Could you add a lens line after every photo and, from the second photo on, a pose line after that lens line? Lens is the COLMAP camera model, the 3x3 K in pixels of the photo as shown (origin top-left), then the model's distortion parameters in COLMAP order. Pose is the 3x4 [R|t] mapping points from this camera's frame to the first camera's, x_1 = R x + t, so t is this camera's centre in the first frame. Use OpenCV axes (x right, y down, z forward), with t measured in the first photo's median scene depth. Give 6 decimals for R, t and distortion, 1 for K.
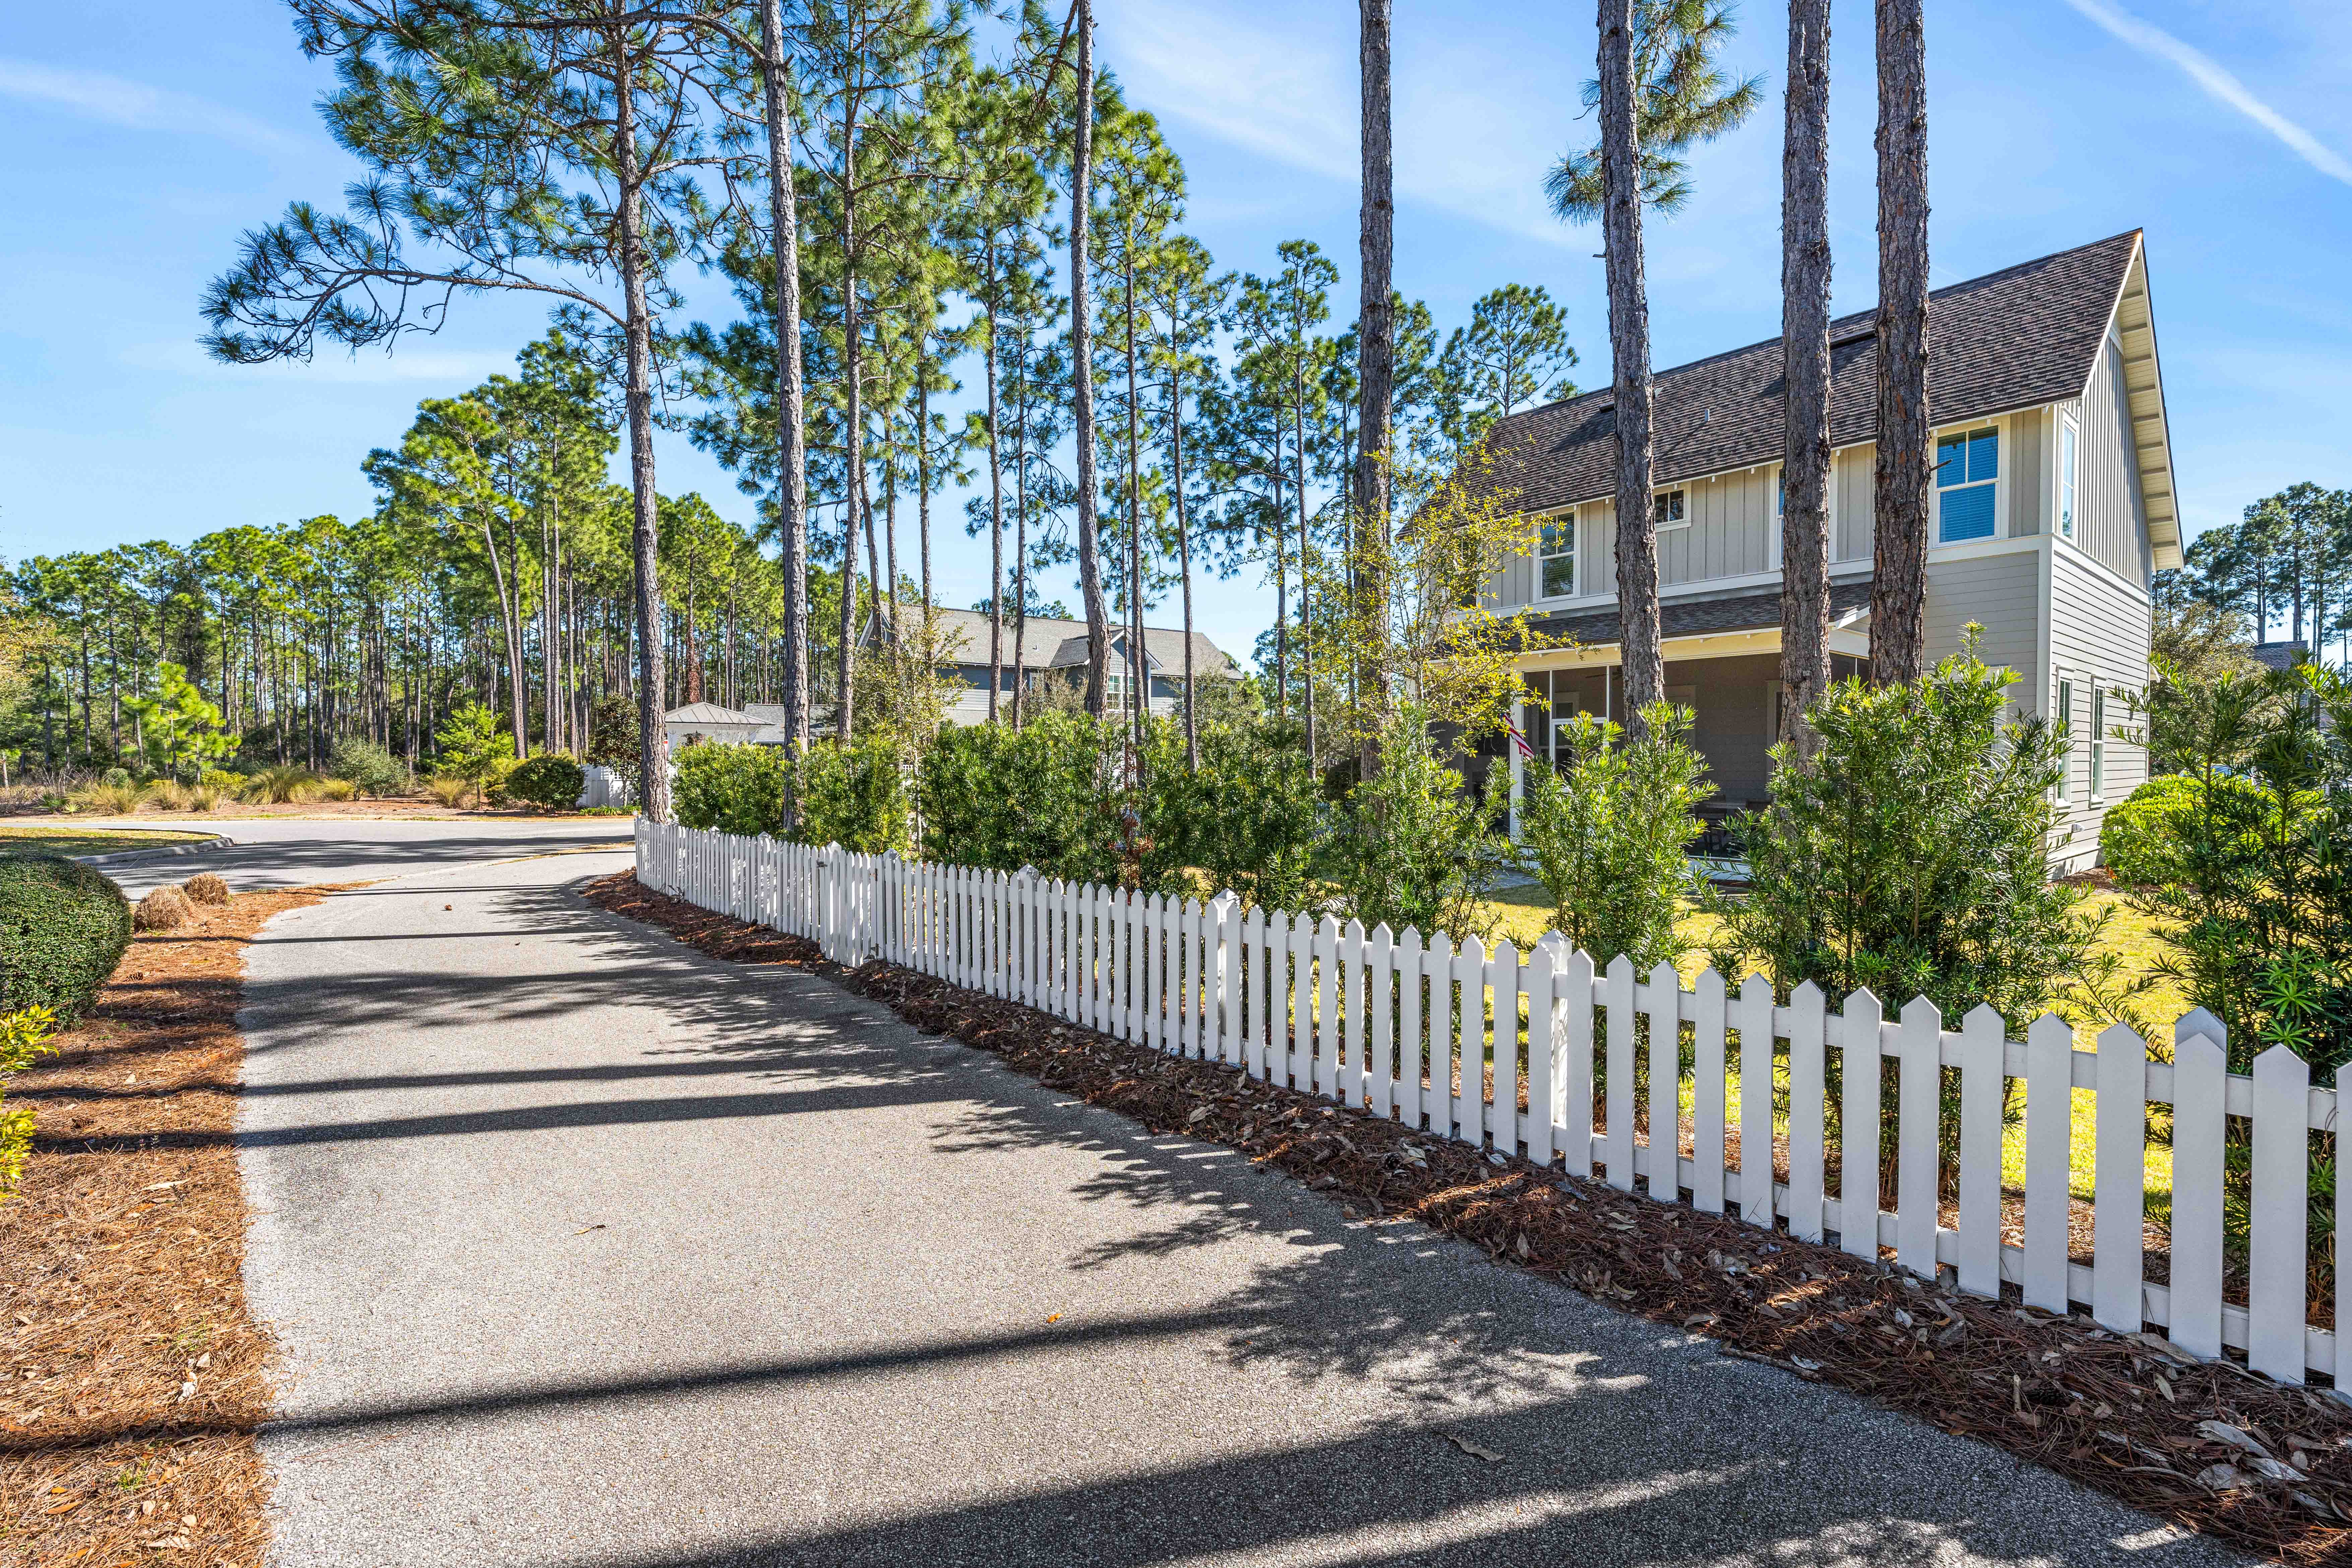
lens RADIAL K [[1016.2, 0, 1181.9], [0, 1016.2, 776.4], [0, 0, 1]] dist [-0.003633, 0.000766]
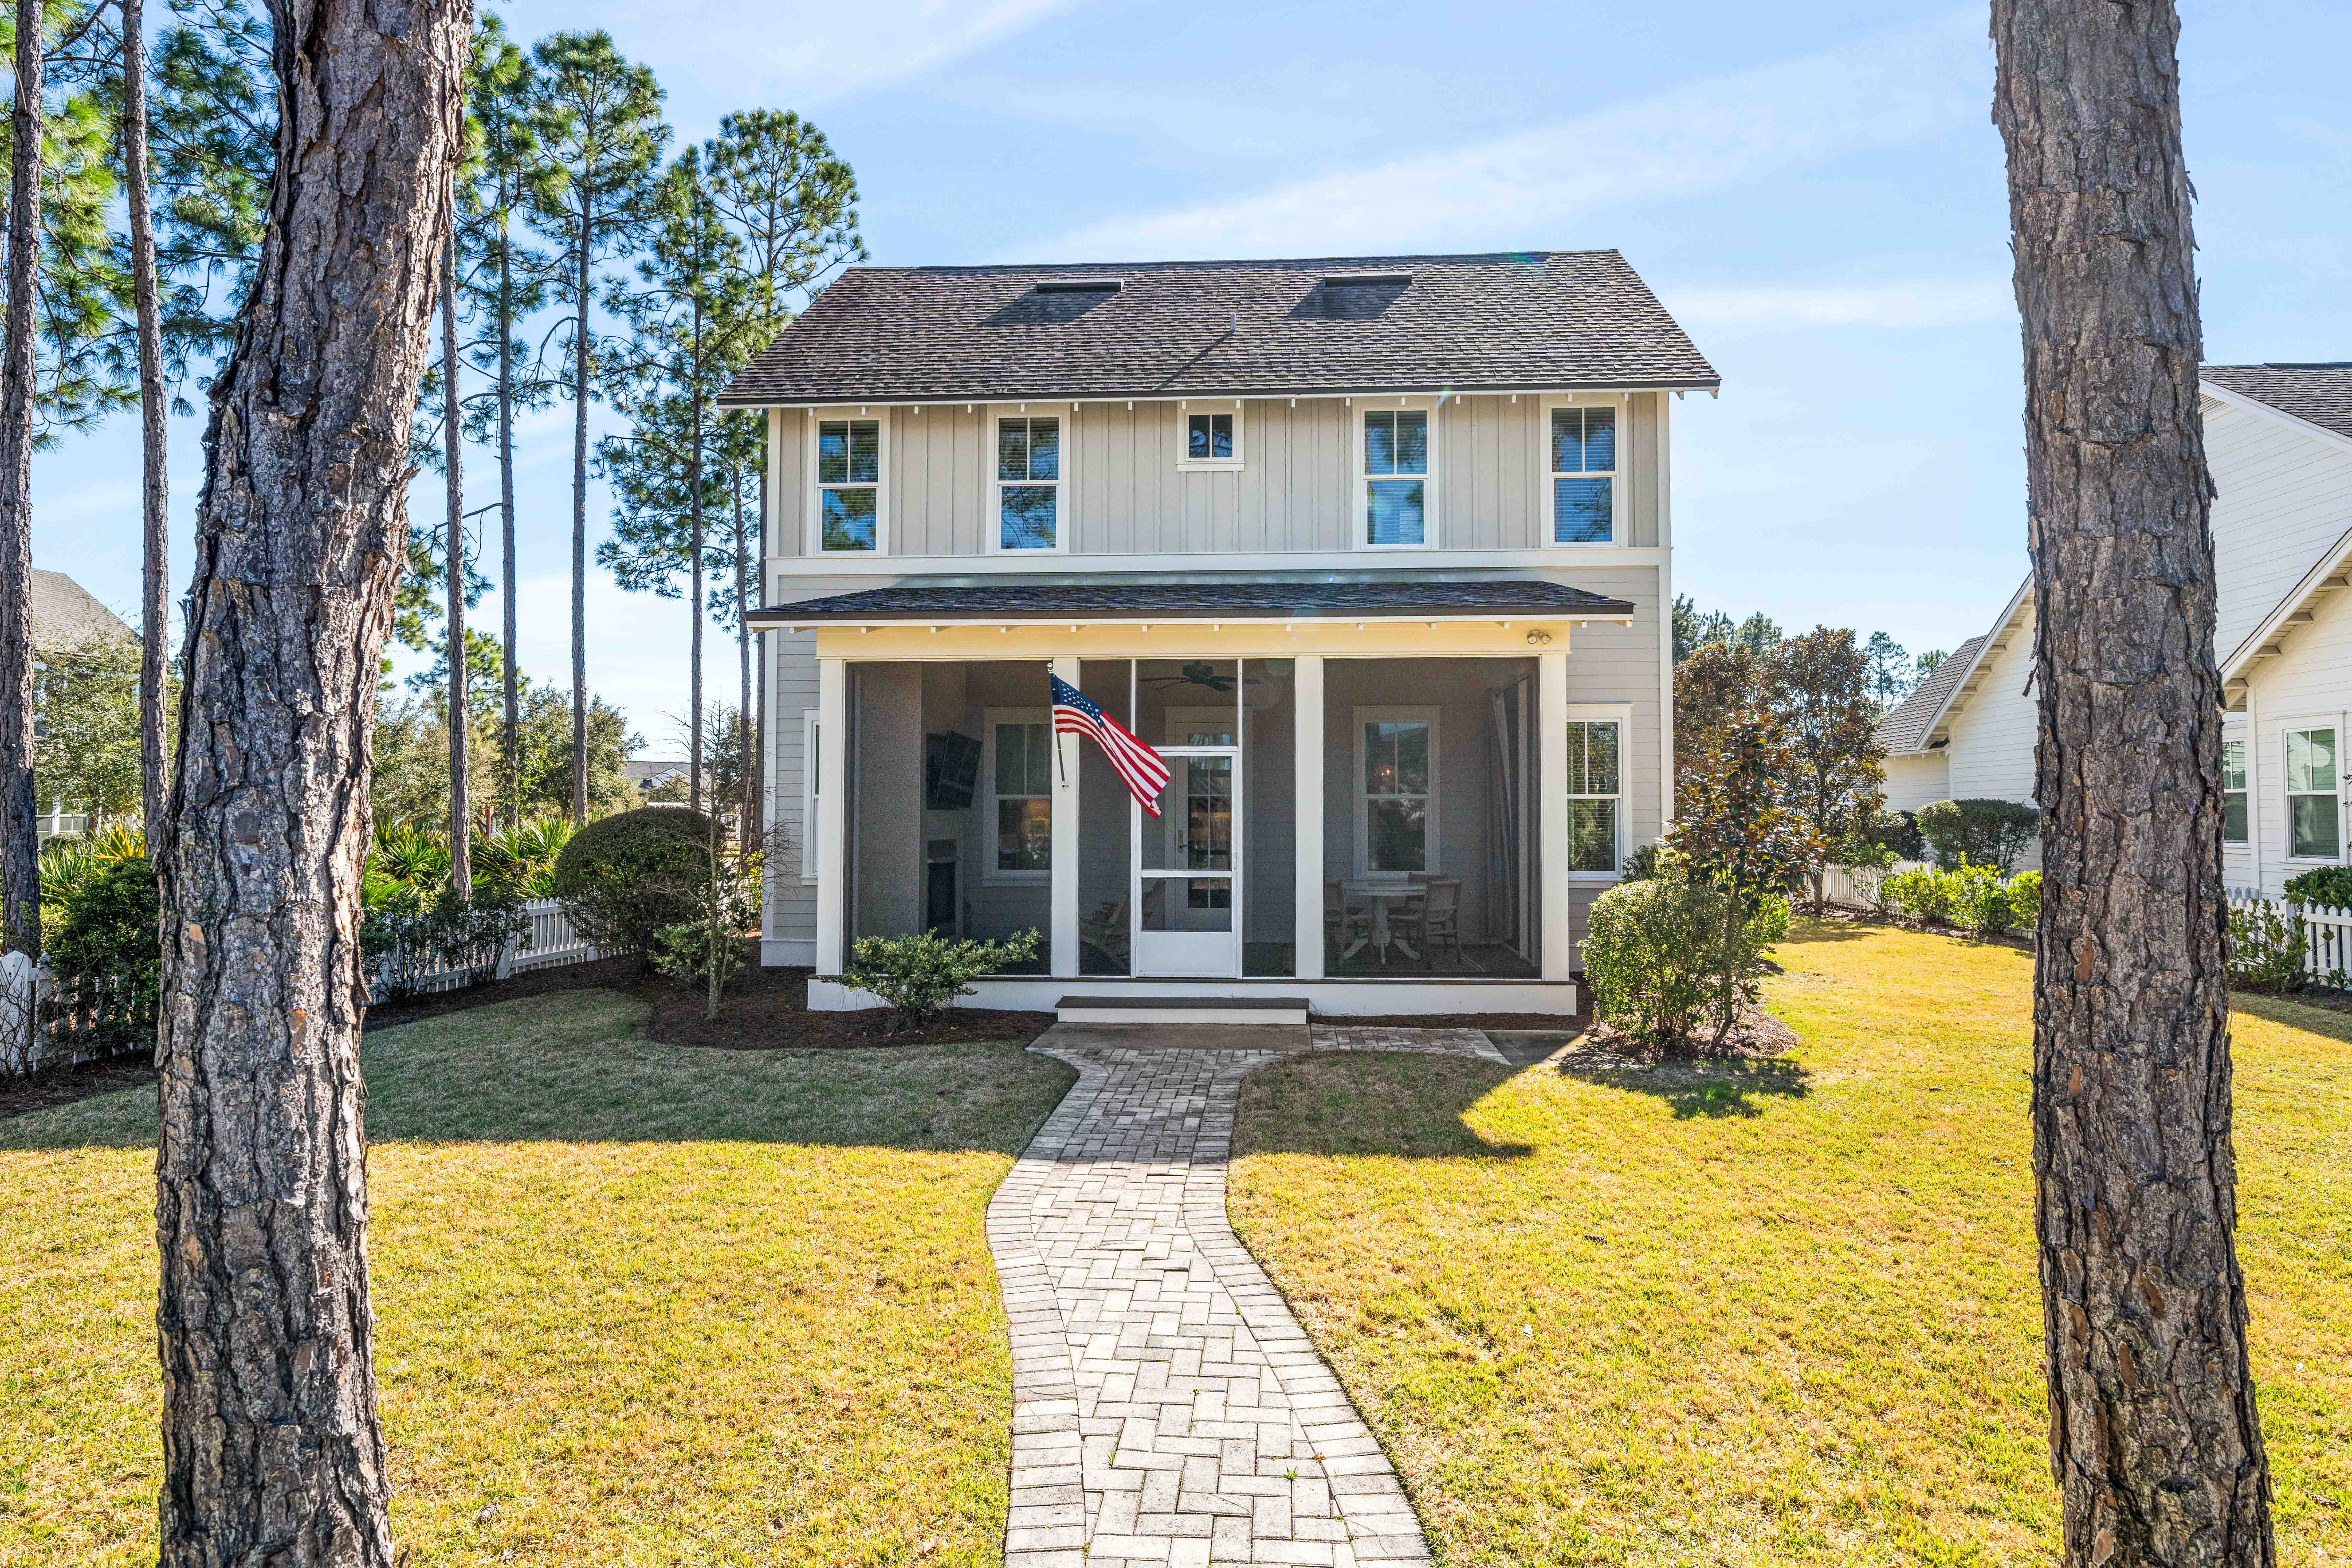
lens RADIAL K [[1154.6, 0, 1225.7], [0, 1154.6, 781.4], [0, 0, 1]] dist [0.000507, -0.000387]
pose [[0.675577, 0.020115, 0.737015, -0.038339], [0.007695, 0.999381, -0.034329, -0.008211], [-0.737249, 0.028863, 0.675004, 0.290105]]
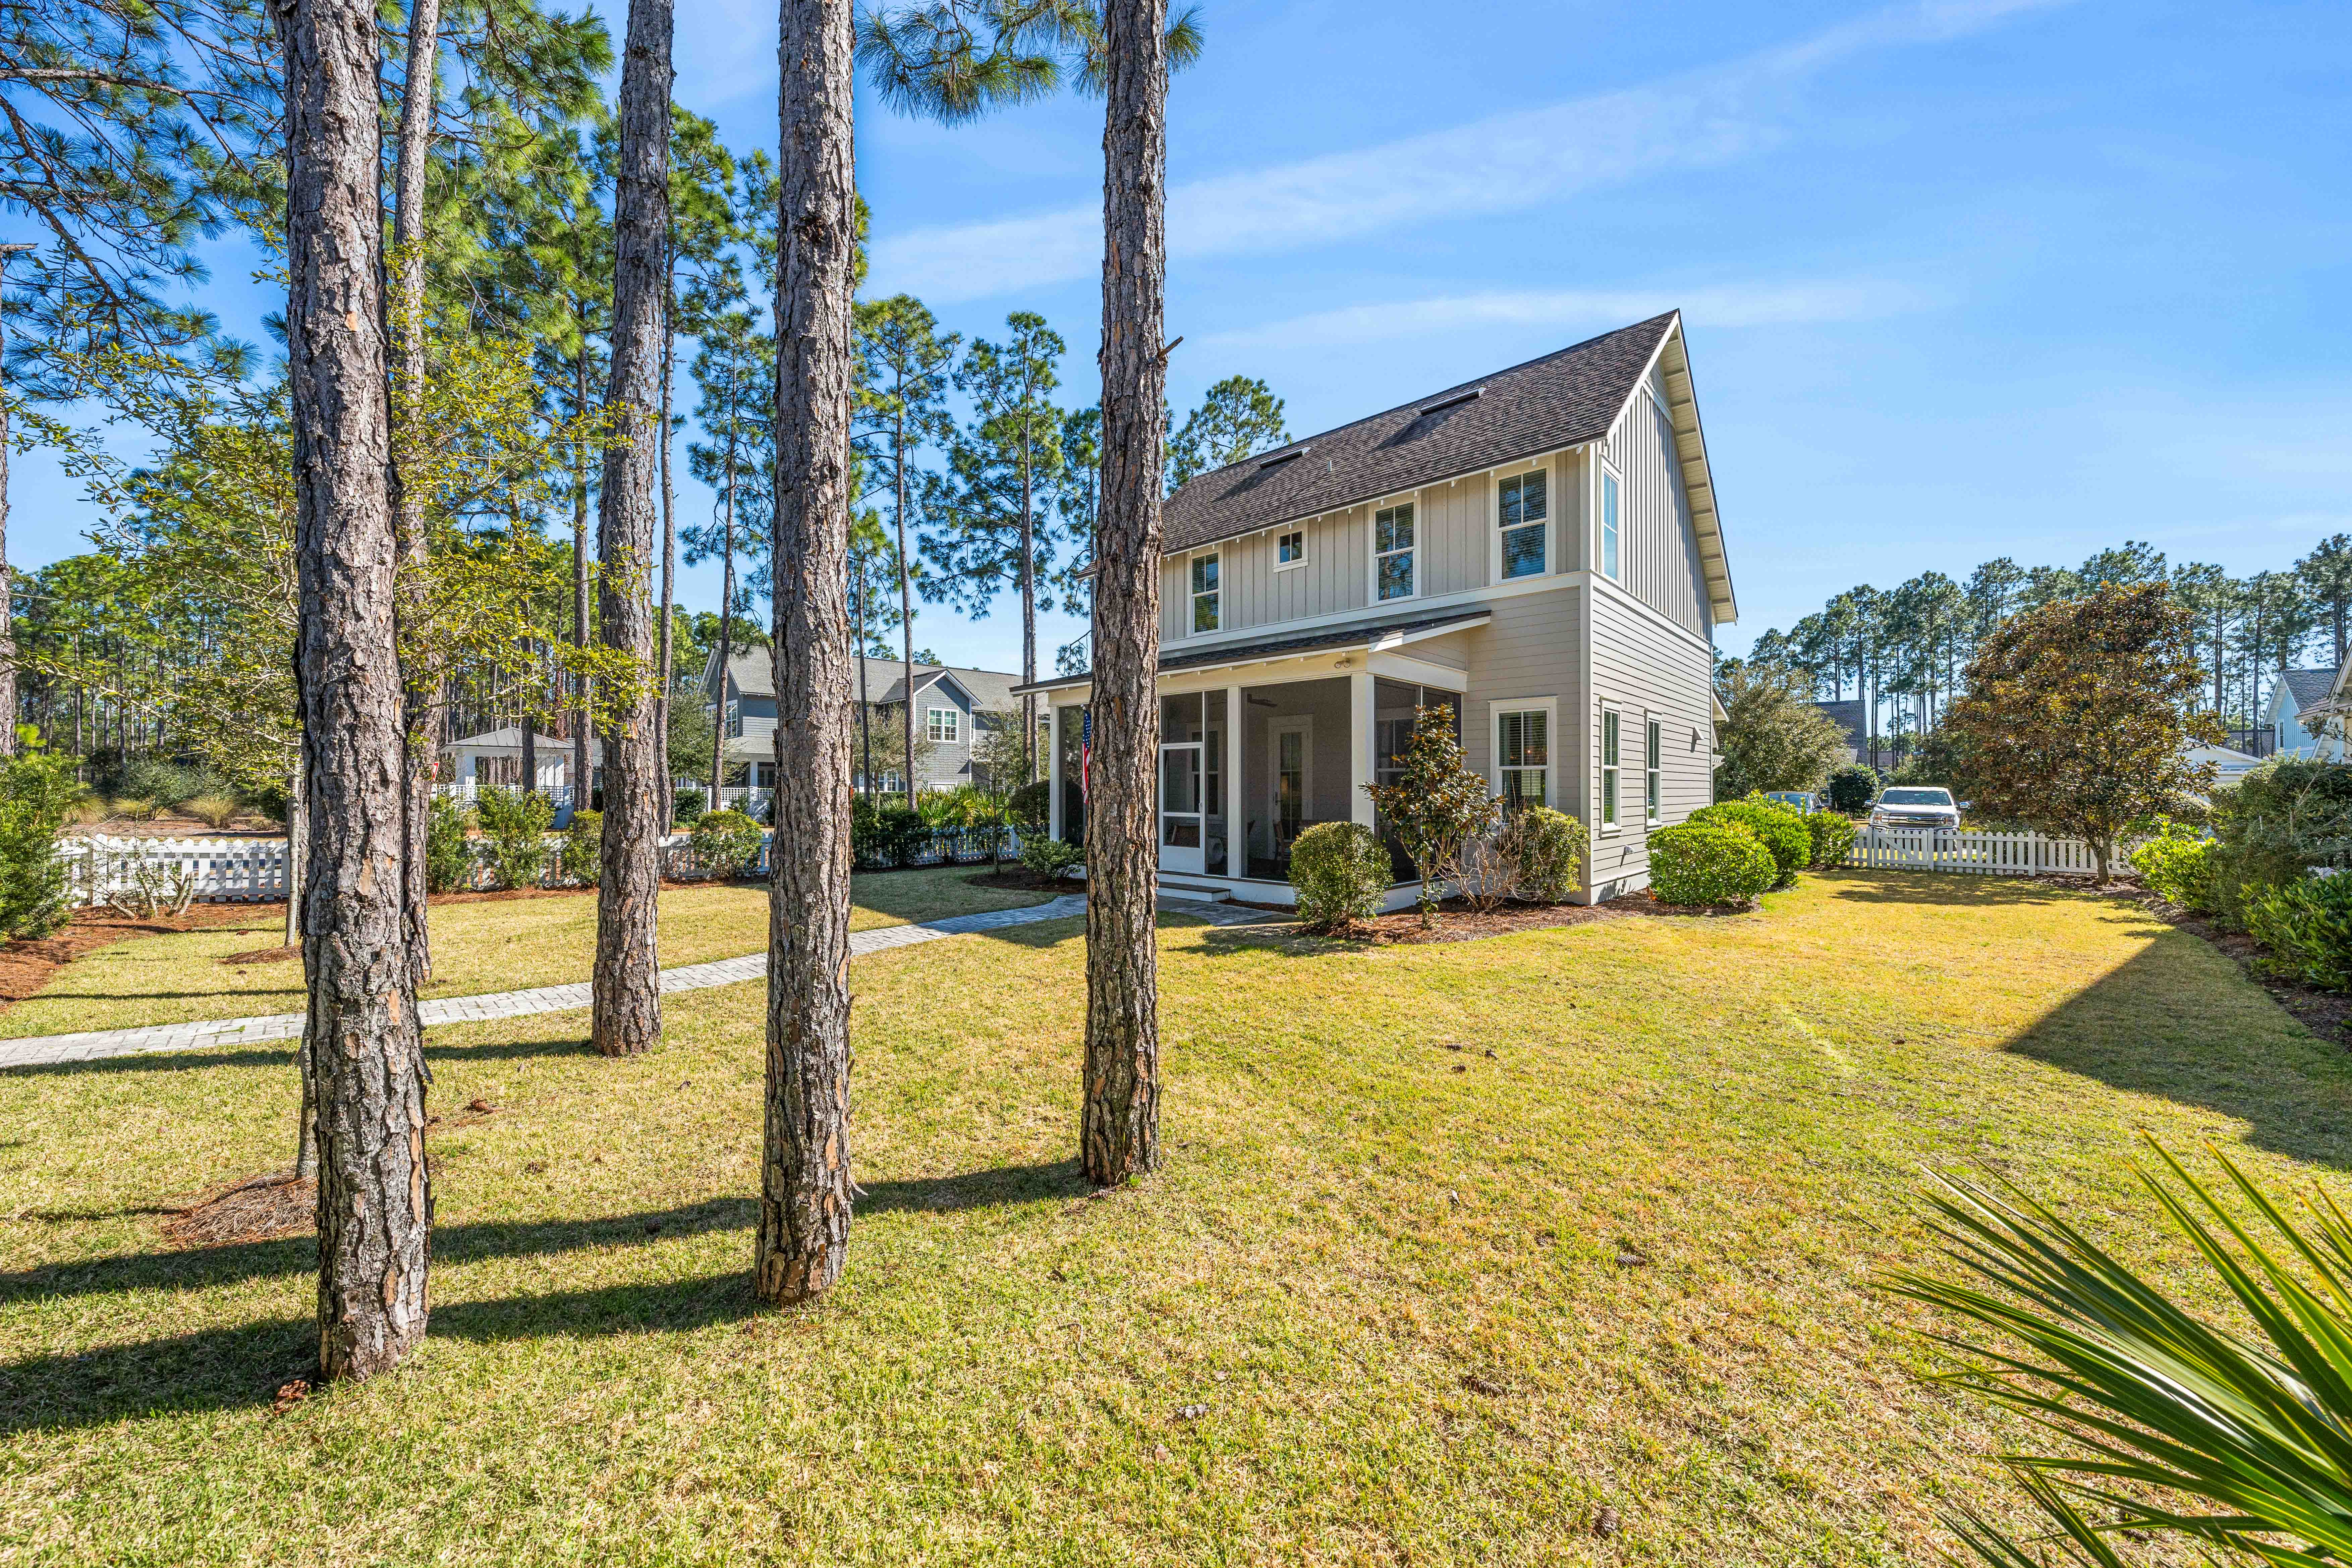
lens RADIAL K [[820.8, 0, 1179.9], [0, 820.8, 773.3], [0, 0, 1]] dist [-0.002557, -0.000023]
pose [[0.991834, 0.007670, 0.127307, 0.151730], [-0.003495, 0.999450, -0.032986, 0.000051], [-0.127490, 0.032271, 0.991315, 0.100631]]
